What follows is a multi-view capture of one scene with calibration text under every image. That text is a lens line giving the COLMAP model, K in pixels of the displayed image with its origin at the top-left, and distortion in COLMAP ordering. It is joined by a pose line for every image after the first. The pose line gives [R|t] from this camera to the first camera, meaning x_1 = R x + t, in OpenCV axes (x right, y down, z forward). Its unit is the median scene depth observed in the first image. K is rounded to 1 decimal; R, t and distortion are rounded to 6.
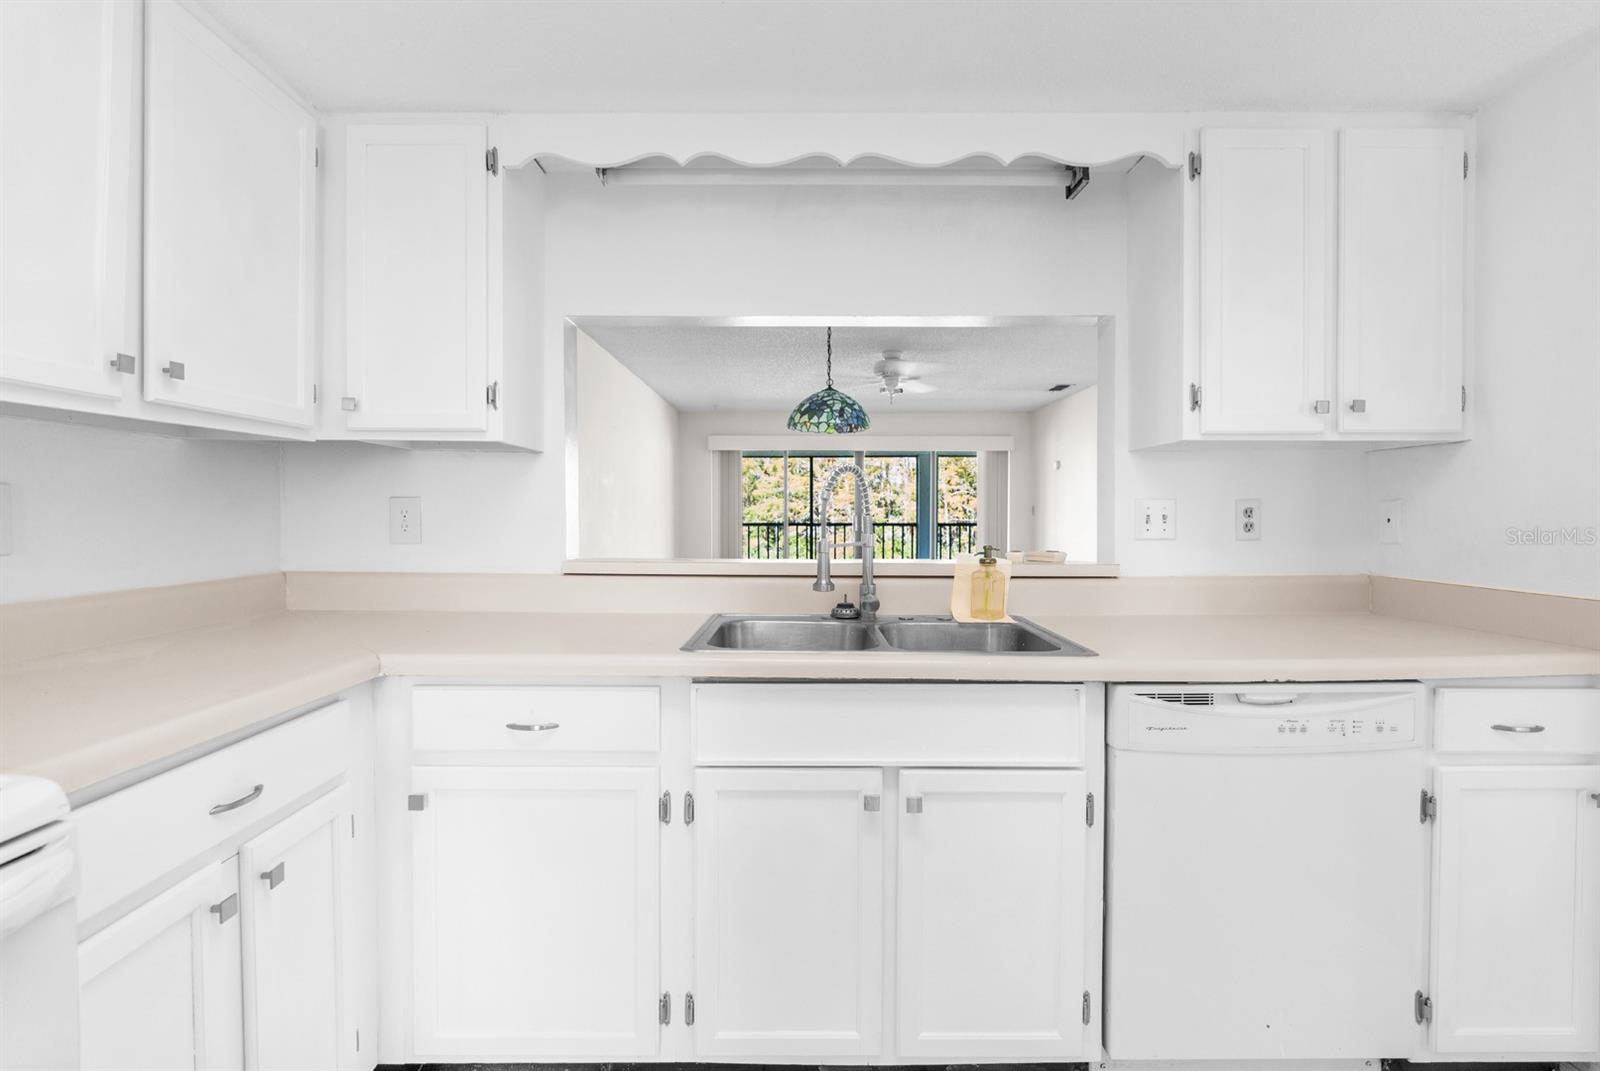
lens RADIAL K [[728.6, 0, 800.0], [0, 728.6, 535.5], [0, 0, 1]] dist [-0.001733, -0.000130]
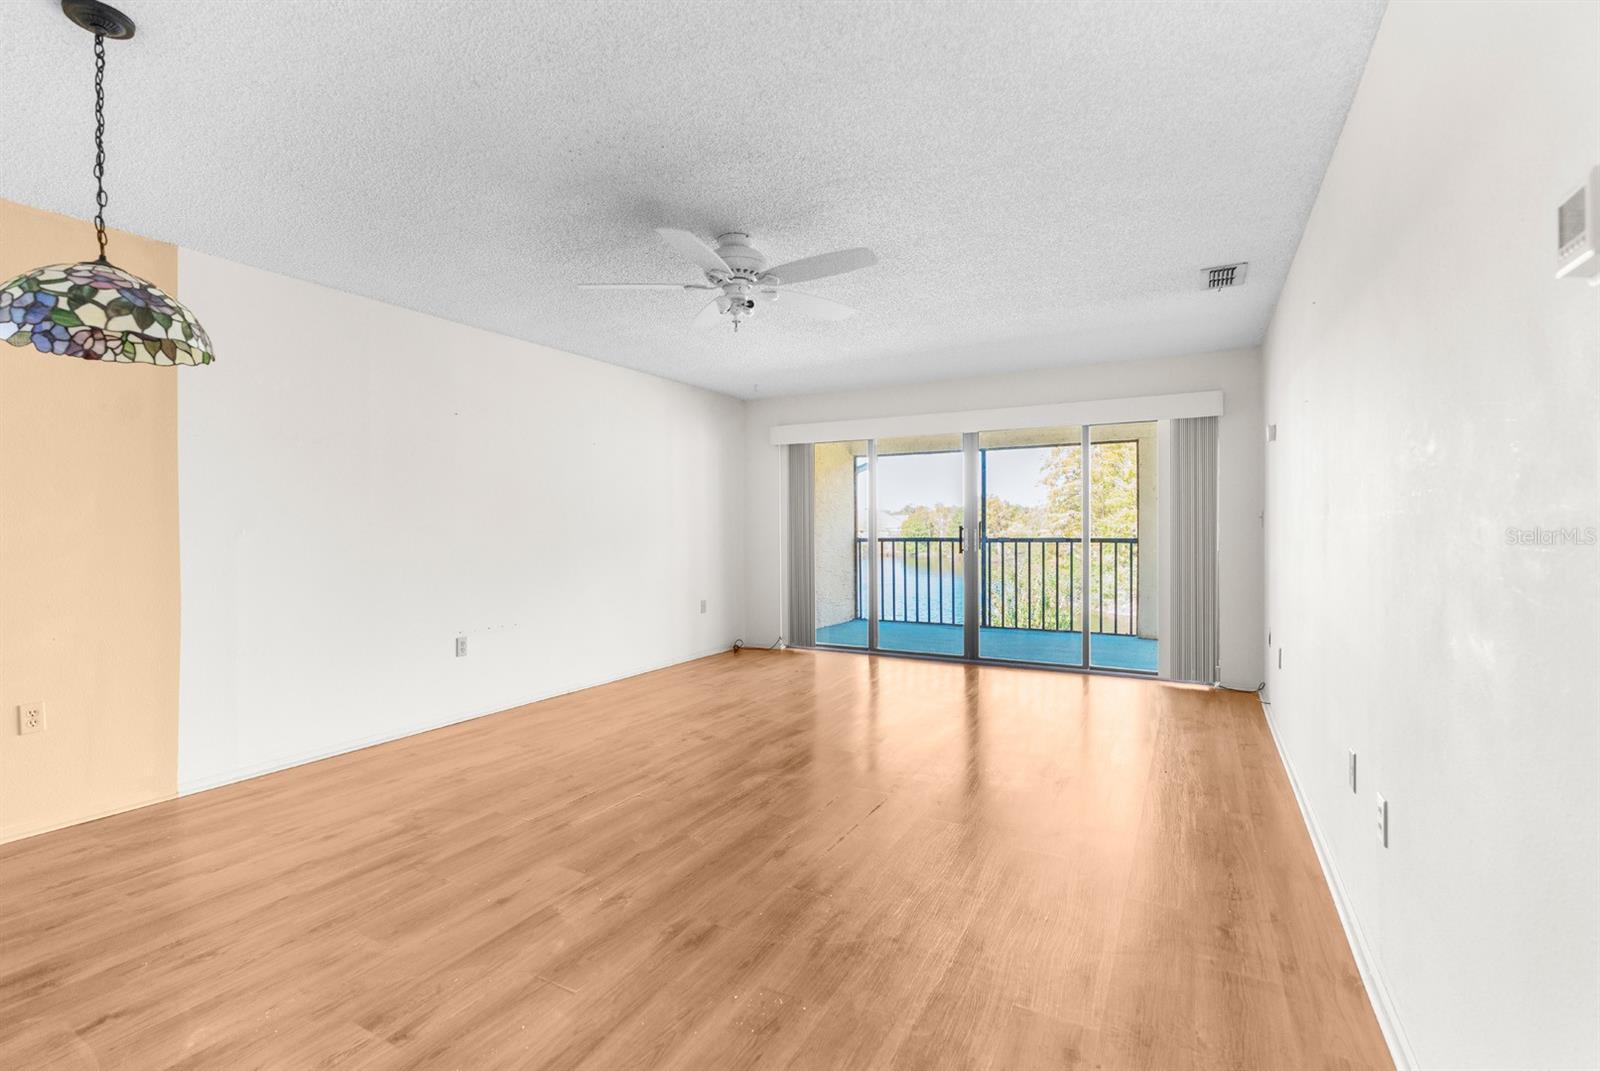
lens RADIAL K [[728.6, 0, 800.0], [0, 728.6, 535.5], [0, 0, 1]] dist [-0.001733, -0.000130]
pose [[0.875401, -0.001447, -0.483395, 0.278126], [-0.009002, 0.999773, -0.019295, -0.004357], [0.483314, 0.021242, 0.875190, 0.322707]]
